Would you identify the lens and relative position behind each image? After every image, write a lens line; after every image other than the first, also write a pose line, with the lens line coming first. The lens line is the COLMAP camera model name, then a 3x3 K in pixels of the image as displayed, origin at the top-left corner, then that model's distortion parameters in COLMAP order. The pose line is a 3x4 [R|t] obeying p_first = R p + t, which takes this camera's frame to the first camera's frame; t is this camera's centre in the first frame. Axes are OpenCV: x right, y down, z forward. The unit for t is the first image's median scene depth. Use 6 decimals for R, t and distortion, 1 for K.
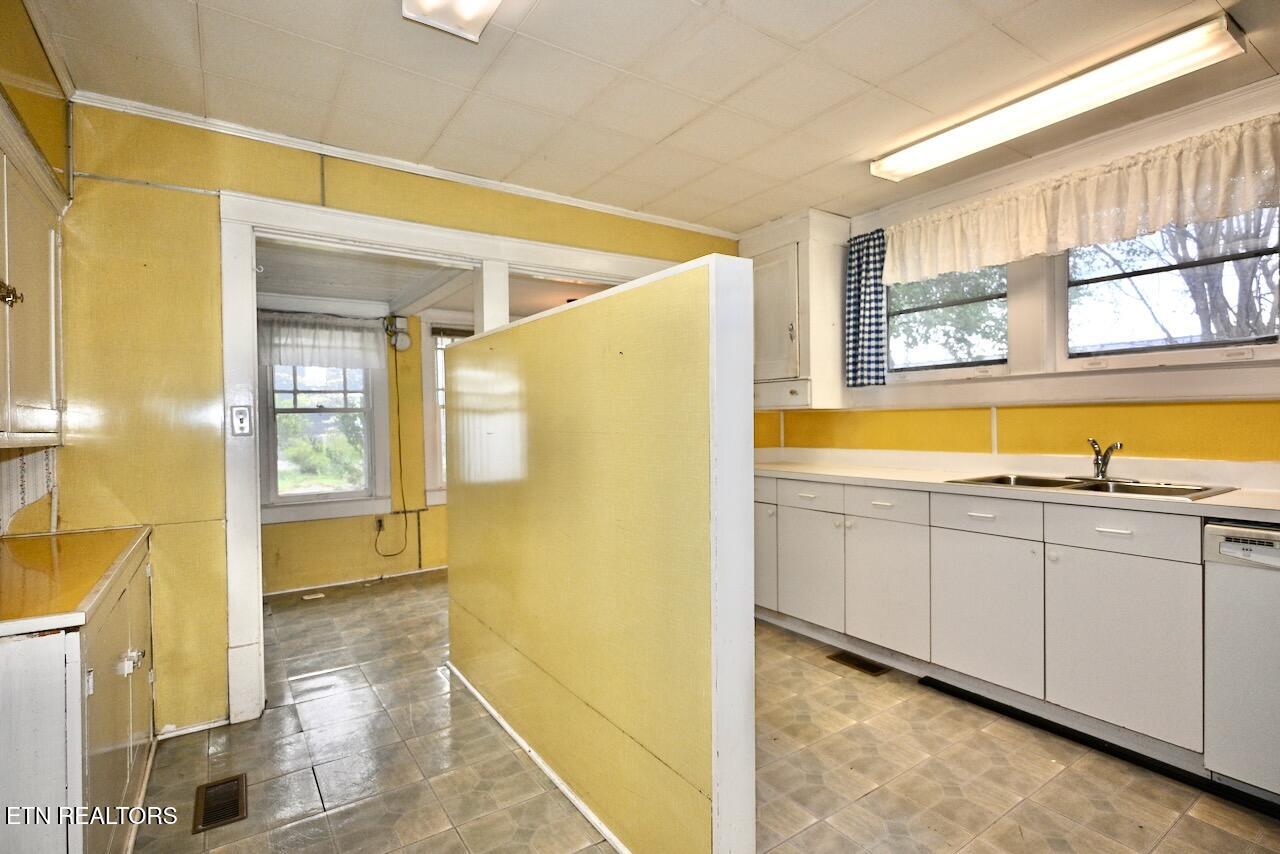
lens RADIAL K [[616.2, 0, 630.7], [0, 616.2, 429.8], [0, 0, 1]] dist [-0.002416, -0.000425]
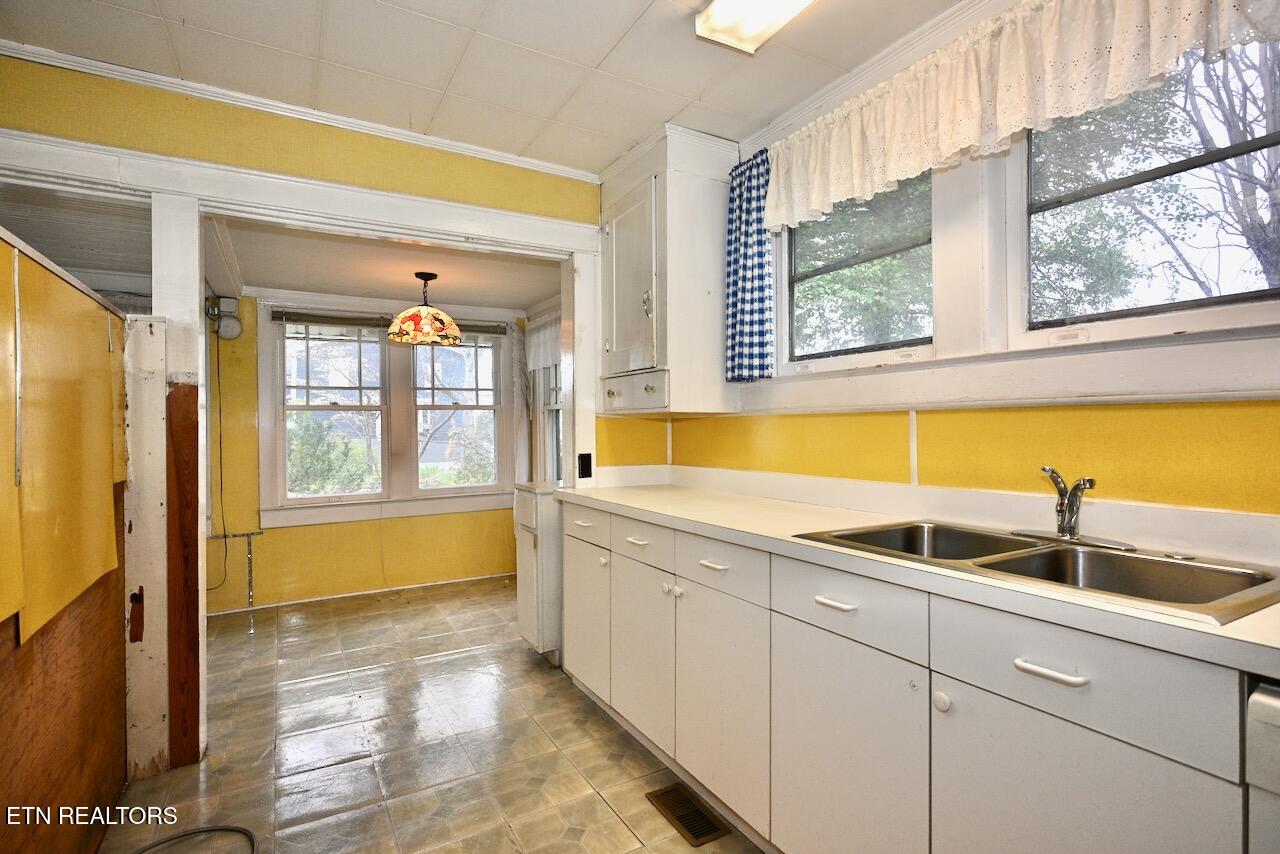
lens RADIAL K [[616.2, 0, 630.7], [0, 616.2, 429.8], [0, 0, 1]] dist [-0.002416, -0.000425]
pose [[0.997569, 0.009271, -0.069064, 0.326769], [-0.009927, 0.999909, -0.009161, -0.008398], [0.068973, 0.009824, 0.997570, 0.333421]]
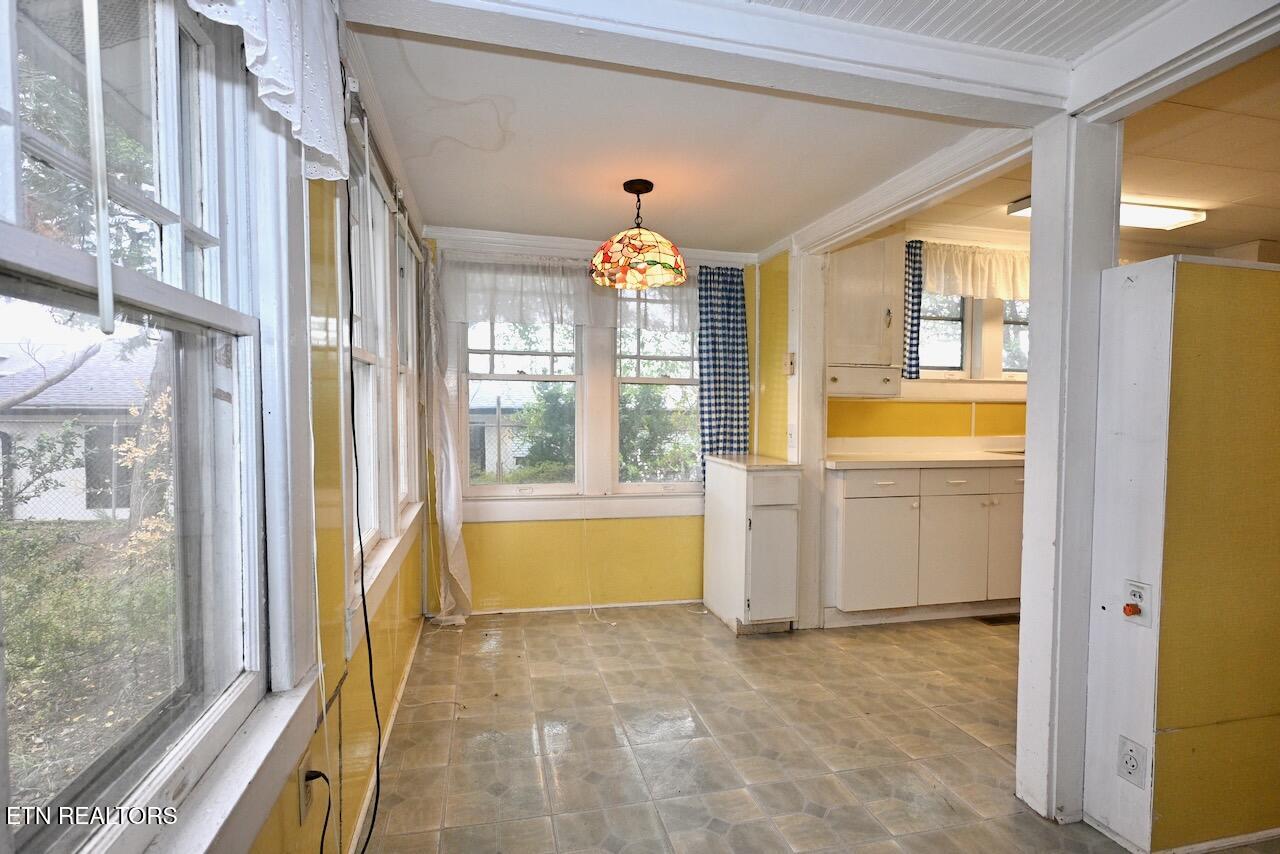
lens RADIAL K [[616.2, 0, 630.7], [0, 616.2, 429.8], [0, 0, 1]] dist [-0.002416, -0.000425]
pose [[0.356789, -0.027494, 0.933780, -0.892470], [0.004799, 0.999608, 0.027599, -0.015538], [-0.934172, -0.005366, 0.356781, 1.154839]]
